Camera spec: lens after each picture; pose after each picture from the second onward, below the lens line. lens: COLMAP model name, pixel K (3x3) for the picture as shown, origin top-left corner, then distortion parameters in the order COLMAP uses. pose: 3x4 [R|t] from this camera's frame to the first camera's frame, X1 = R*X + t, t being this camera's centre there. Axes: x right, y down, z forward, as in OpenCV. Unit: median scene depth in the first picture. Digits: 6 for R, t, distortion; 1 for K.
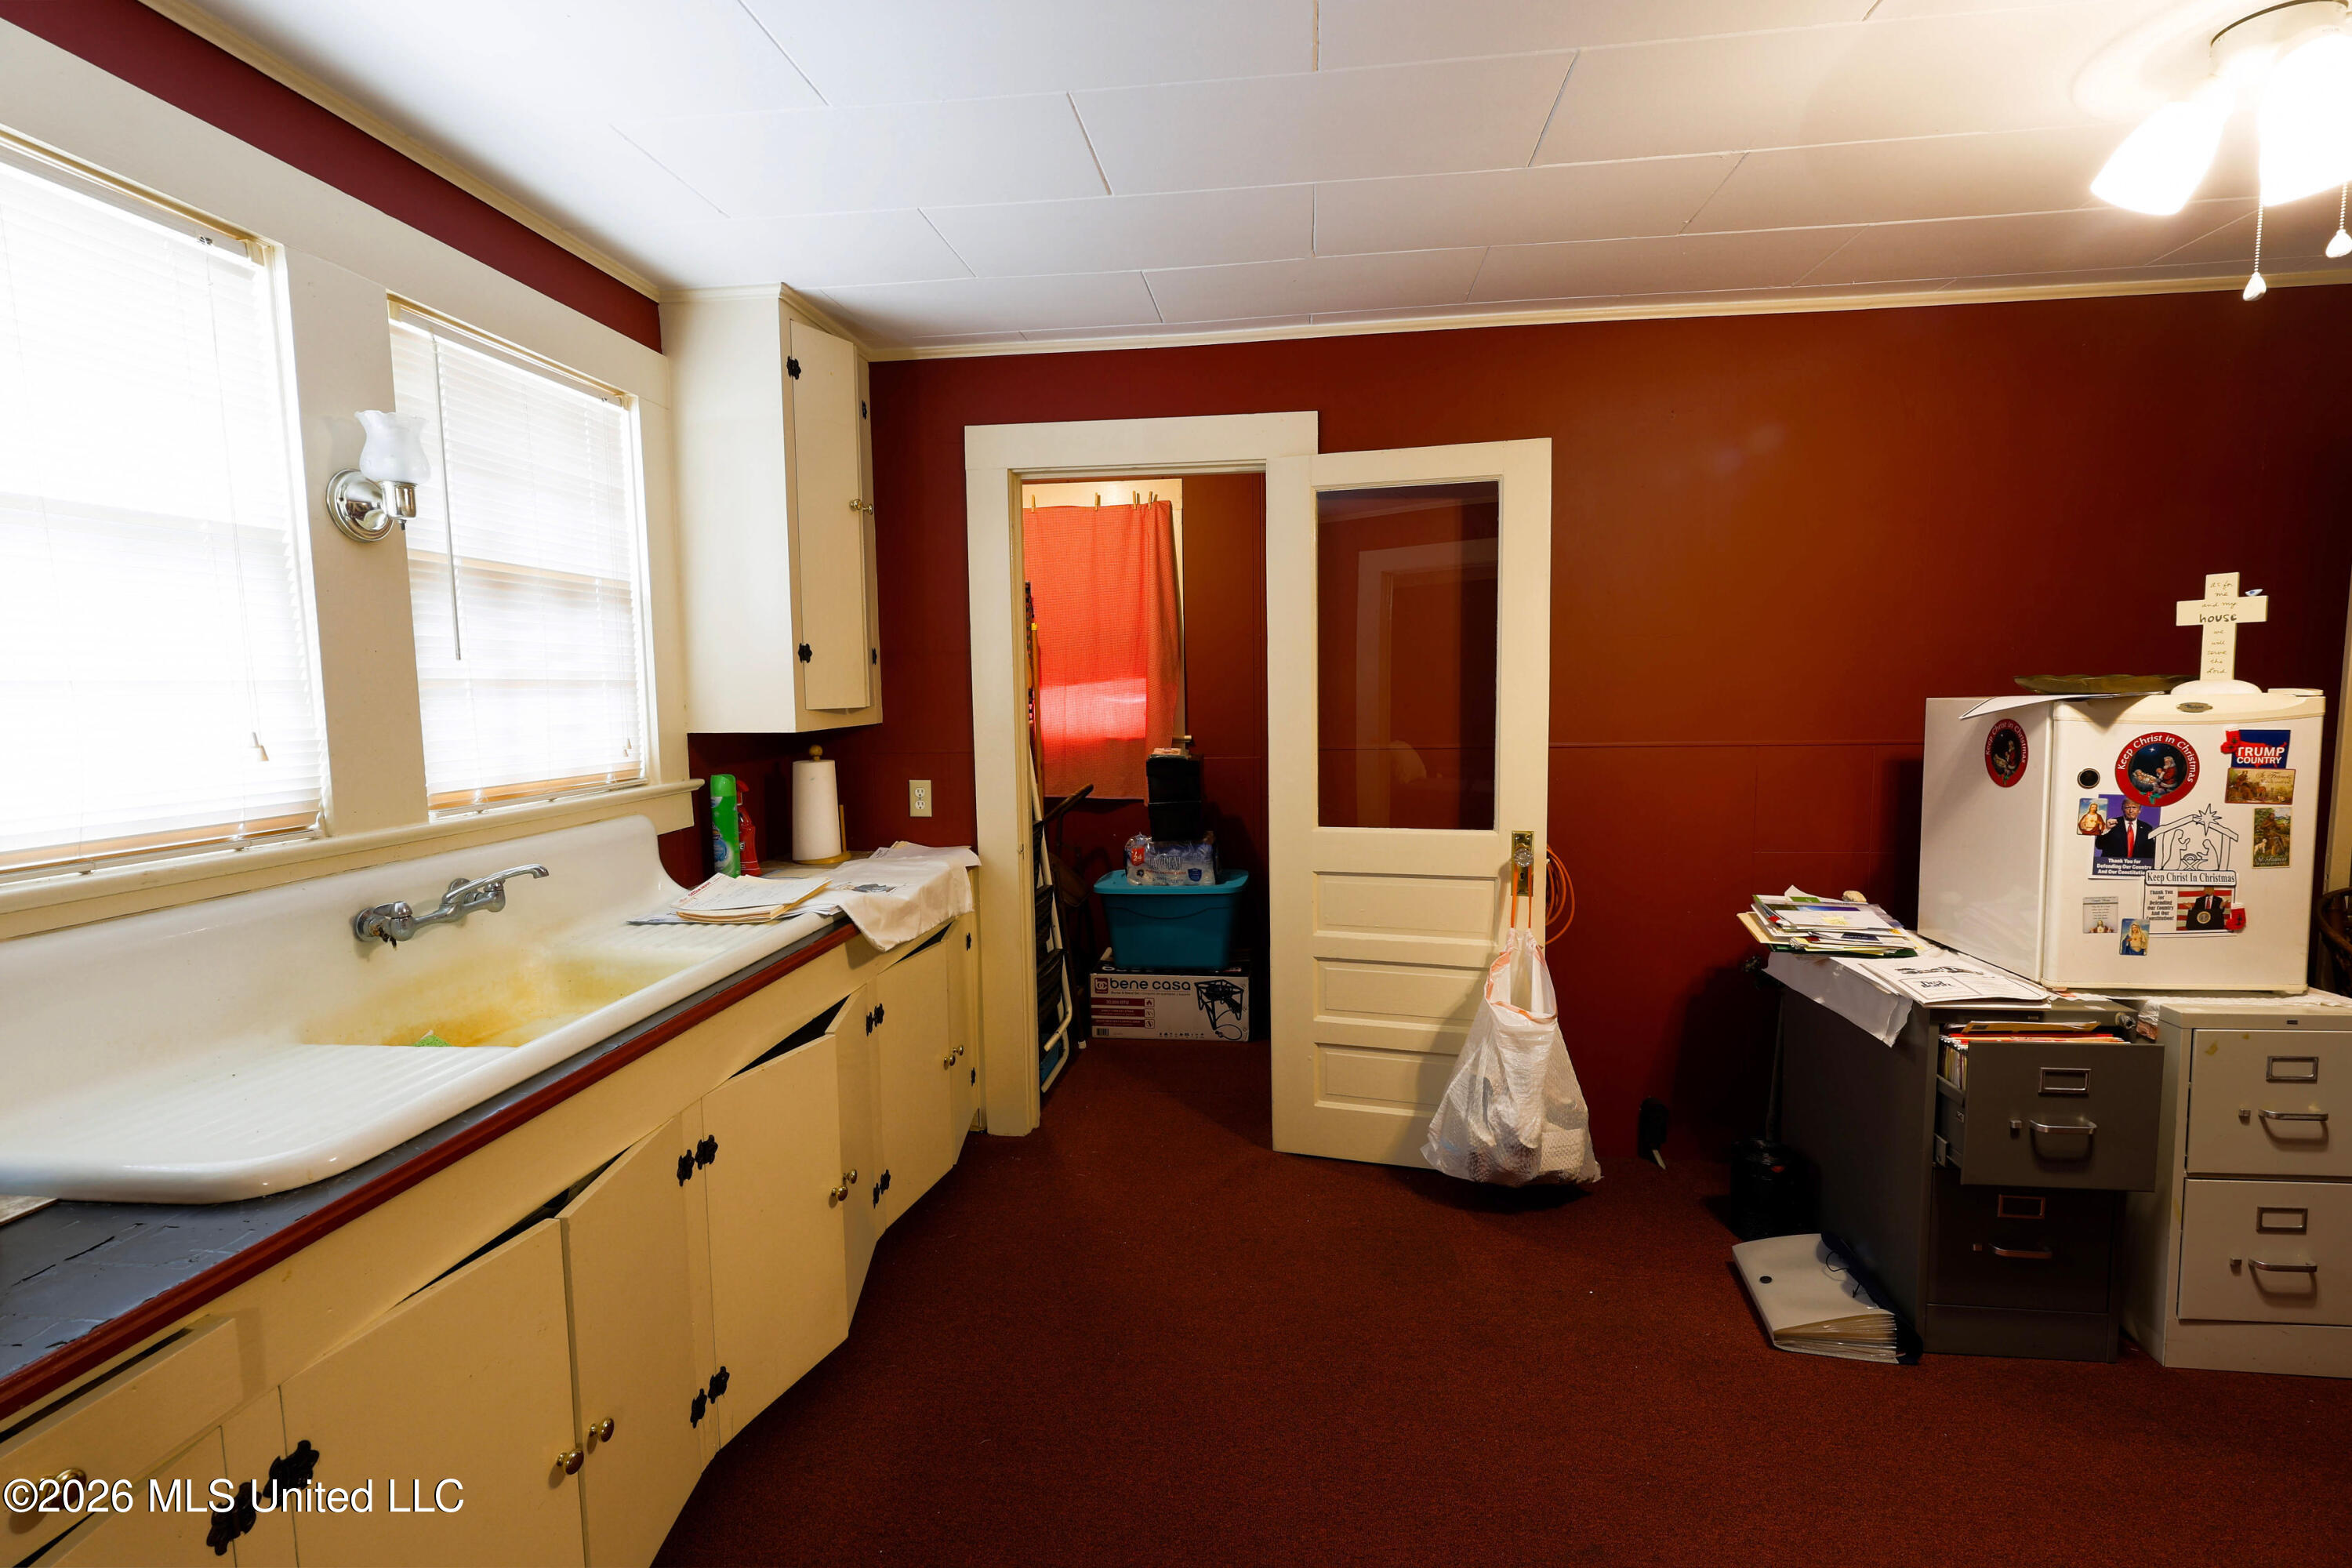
lens RADIAL K [[1081.5, 0, 1168.5], [0, 1081.5, 782.7], [0, 0, 1]] dist [0.001077, 0.000666]
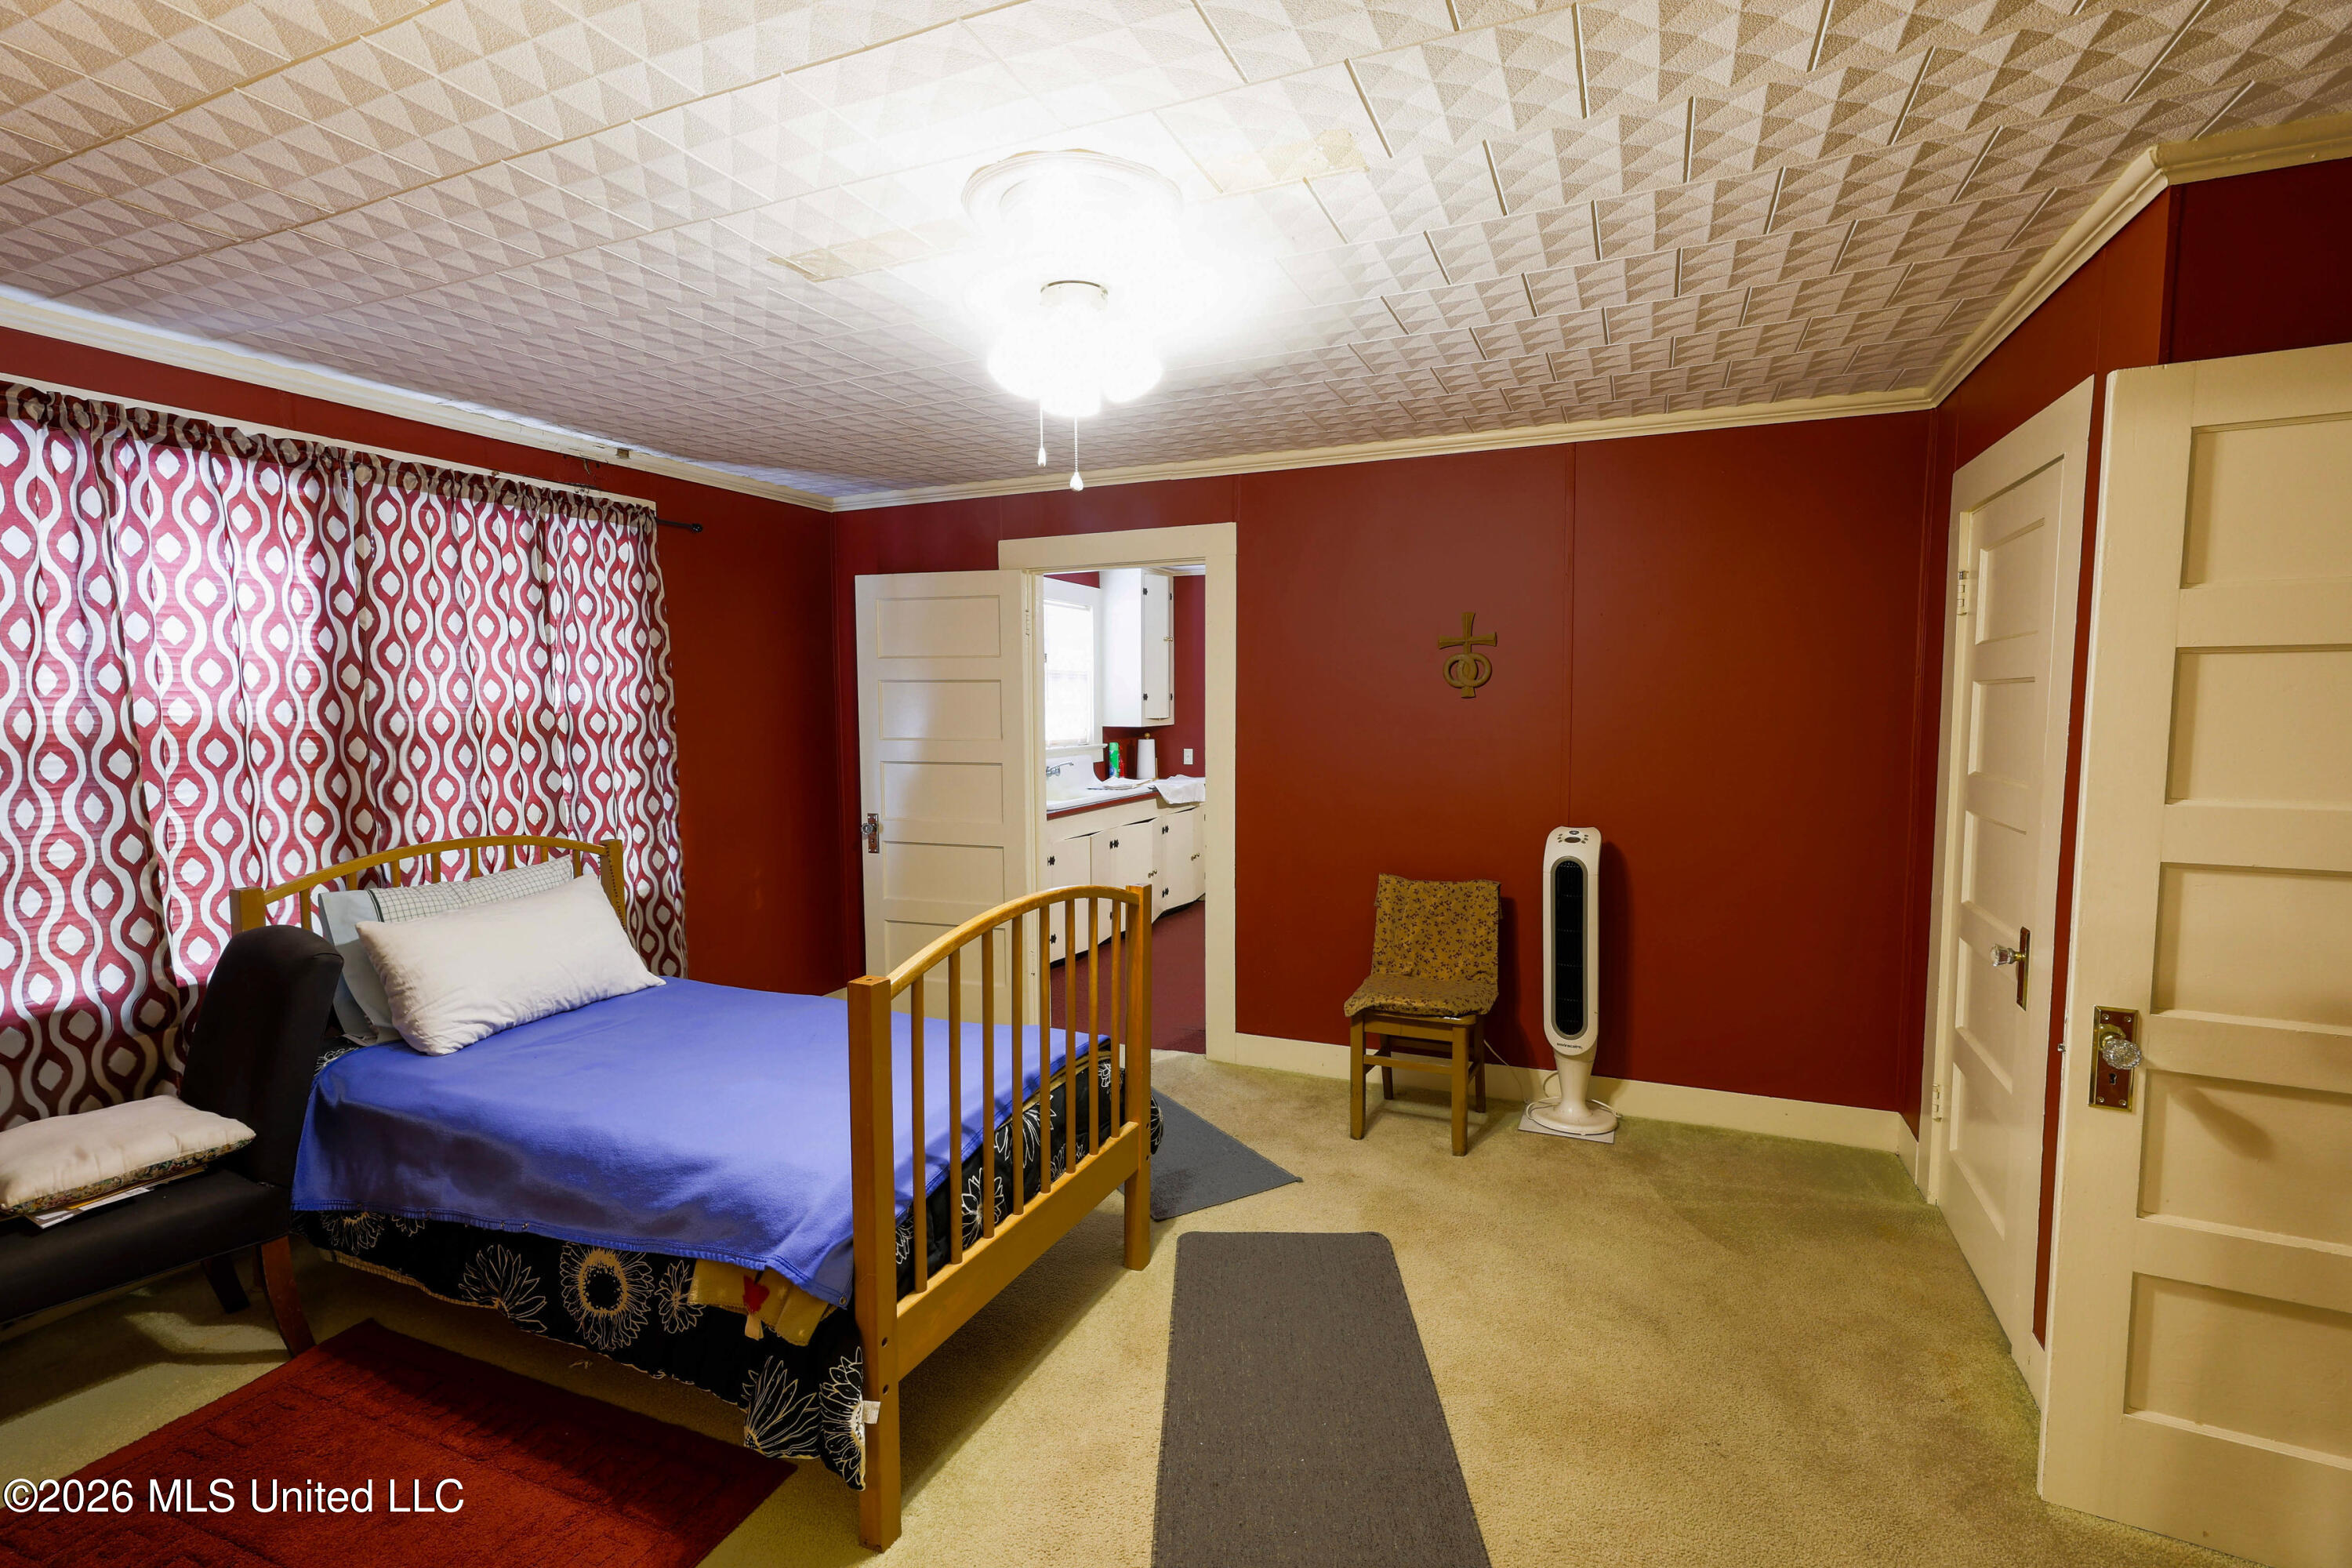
lens RADIAL K [[1081.5, 0, 1169.7], [0, 1081.5, 780.1], [0, 0, 1]] dist [0.001077, 0.000666]
pose [[0.961180, 0.030664, -0.274214, 0.463882], [-0.034965, 0.999330, -0.010810, 0.112412], [0.273698, 0.019978, 0.961608, -1.558899]]
